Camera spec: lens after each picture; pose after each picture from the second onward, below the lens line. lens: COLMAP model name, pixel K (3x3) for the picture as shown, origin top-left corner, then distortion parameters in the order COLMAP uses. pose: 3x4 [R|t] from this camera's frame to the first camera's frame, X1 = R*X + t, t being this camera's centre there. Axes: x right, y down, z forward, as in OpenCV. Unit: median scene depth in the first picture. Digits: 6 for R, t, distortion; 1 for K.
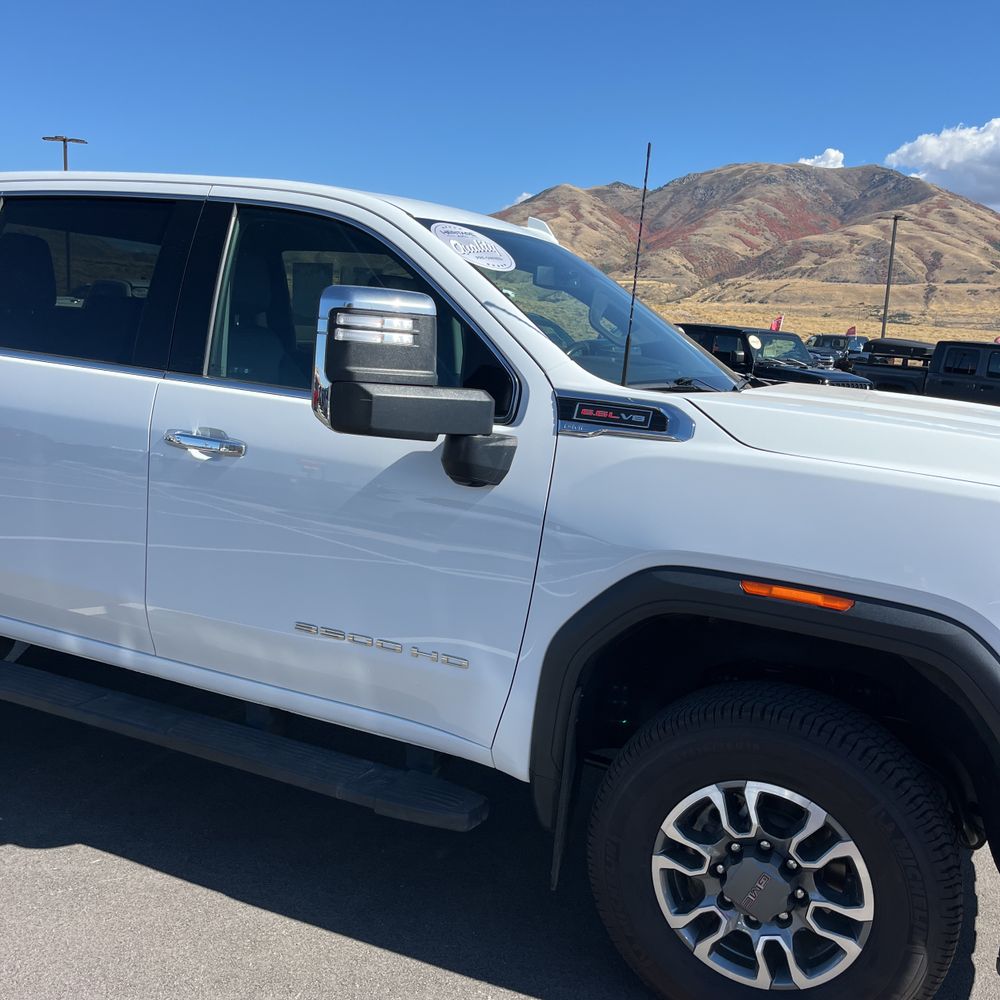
lens RADIAL K [[1015.9, 0, 513.4], [0, 1015.9, 512.9], [0, 0, 1]] dist [0.037913, -0.010723]
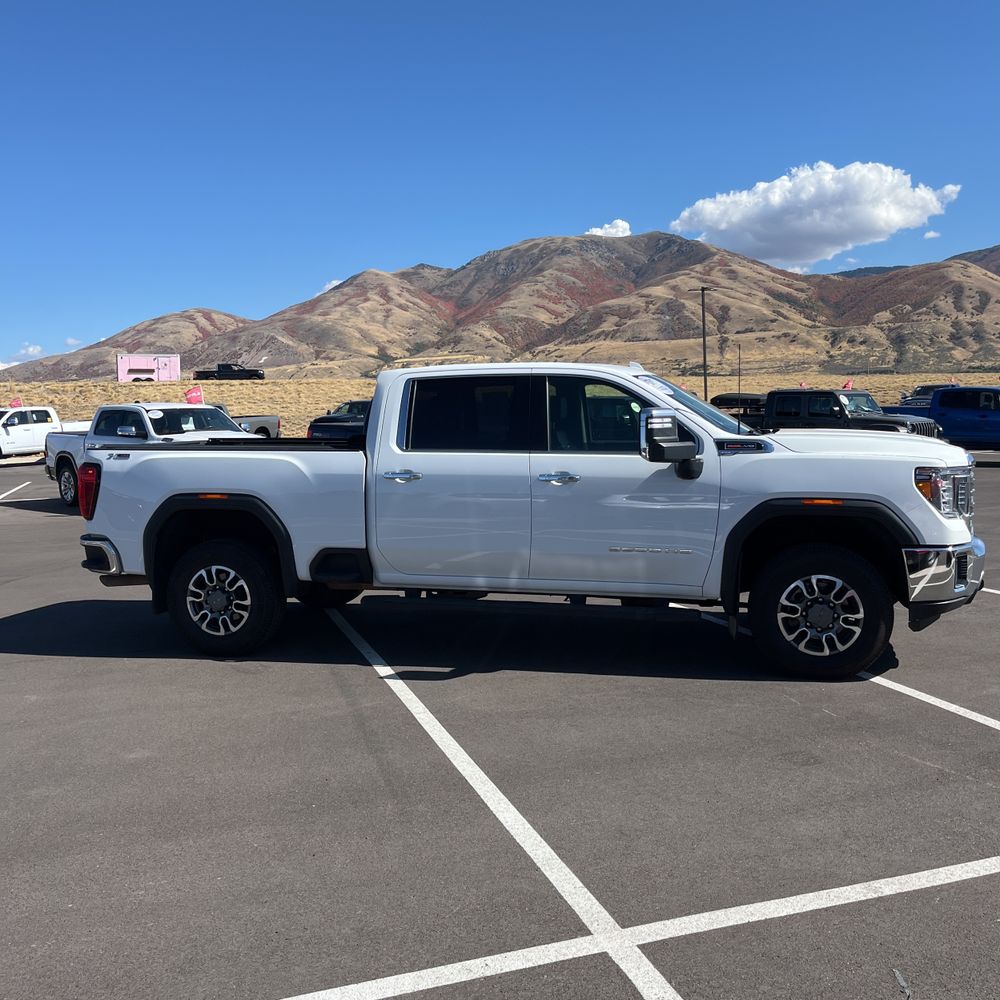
lens RADIAL K [[1016.1, 0, 494.3], [0, 1016.1, 500.4], [0, 0, 1]] dist [0.059676, -0.066659]
pose [[0.983353, -0.107903, 0.146200, -0.915515], [0.120072, 0.989766, -0.077112, 0.166666], [-0.136383, 0.093383, 0.986245, -1.475517]]
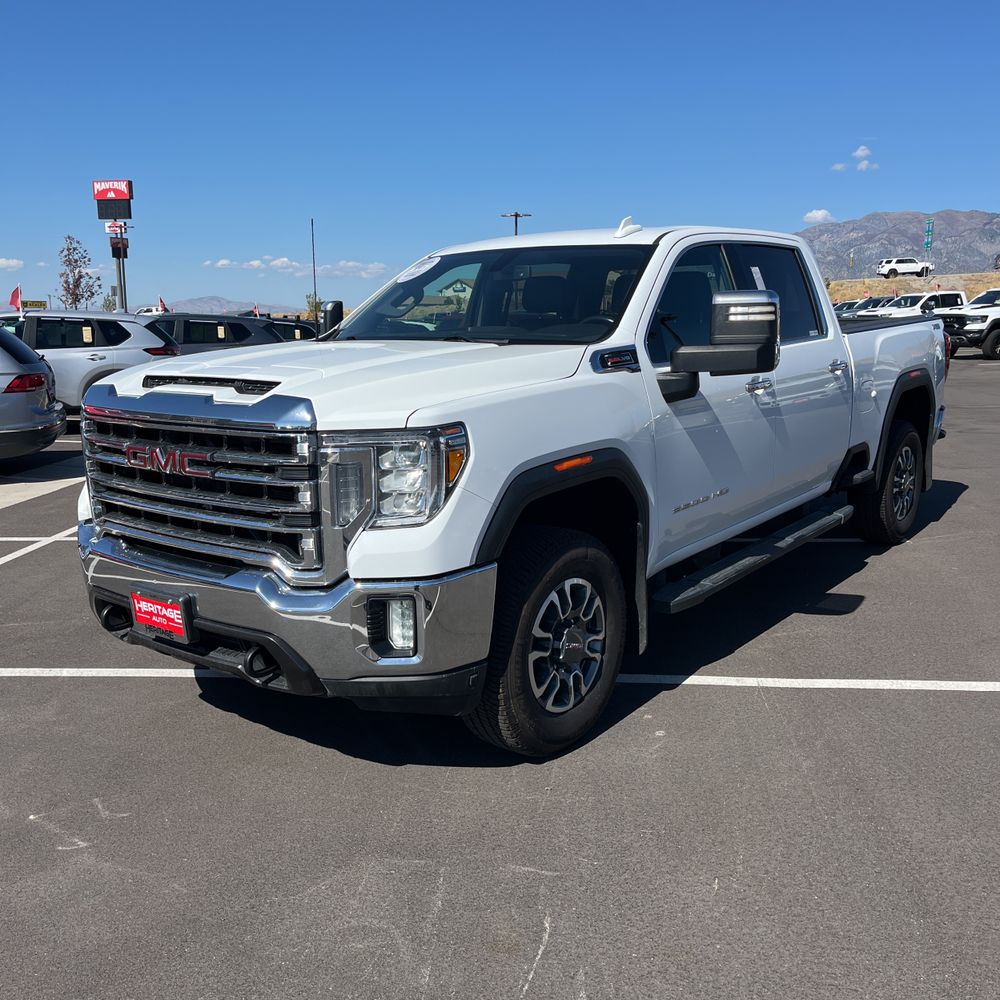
lens RADIAL K [[1016.1, 0, 494.3], [0, 1016.1, 500.4], [0, 0, 1]] dist [0.059676, -0.066659]
pose [[-0.257543, 0.120075, -0.958777, 2.045287], [-0.171045, 0.970914, 0.167541, -0.218367], [0.951007, 0.207143, -0.229514, 1.912682]]
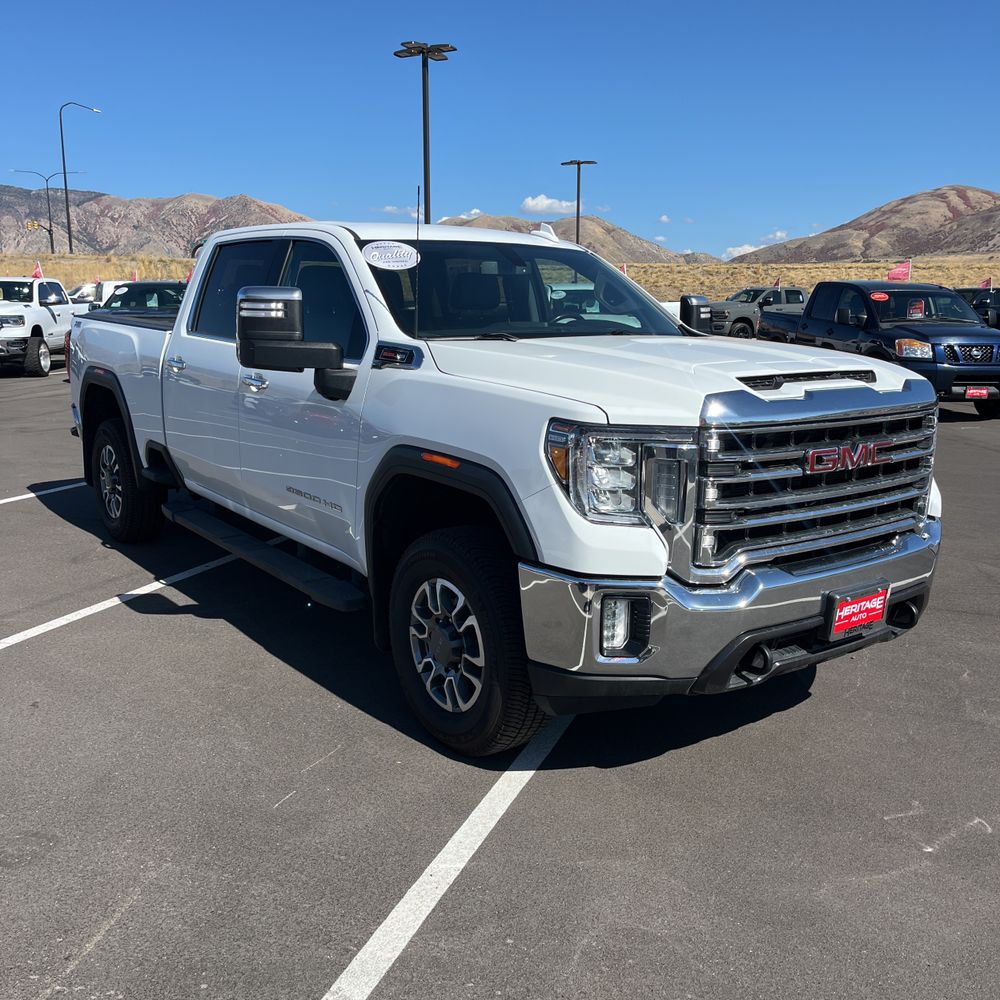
lens RADIAL K [[1015.9, 0, 513.4], [0, 1015.9, 512.9], [0, 0, 1]] dist [0.037913, -0.010723]
pose [[0.872221, 0.045297, -0.487010, 1.063985], [-0.042091, 0.998960, 0.017530, 0.119911], [0.487298, 0.005209, 0.873220, -0.334056]]
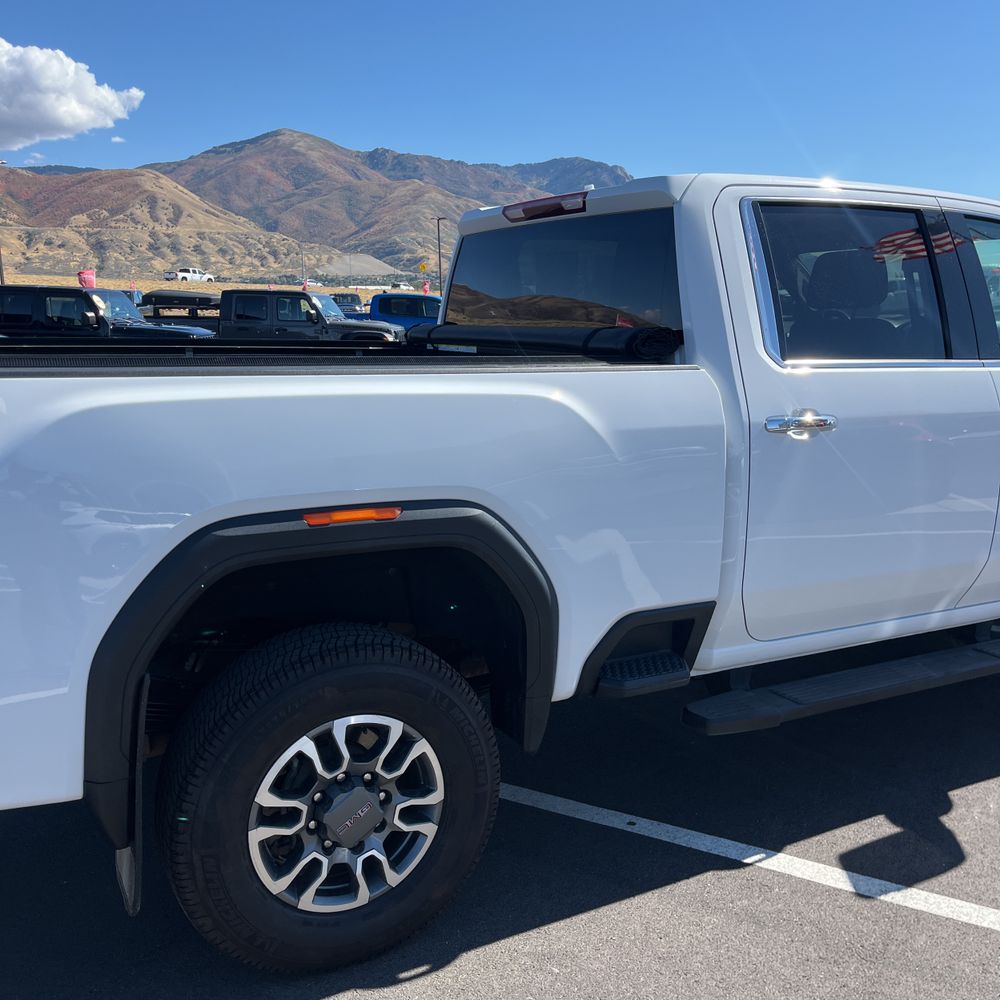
lens RADIAL K [[1018.7, 0, 500.0], [0, 1018.7, 500.0], [0, 0, 1]] dist [0.034121, 0.012066]
pose [[0.621291, -0.213554, 0.753918, -1.913592], [0.182546, 0.975119, 0.125778, -0.277590], [-0.762020, 0.059480, 0.644816, 0.807410]]
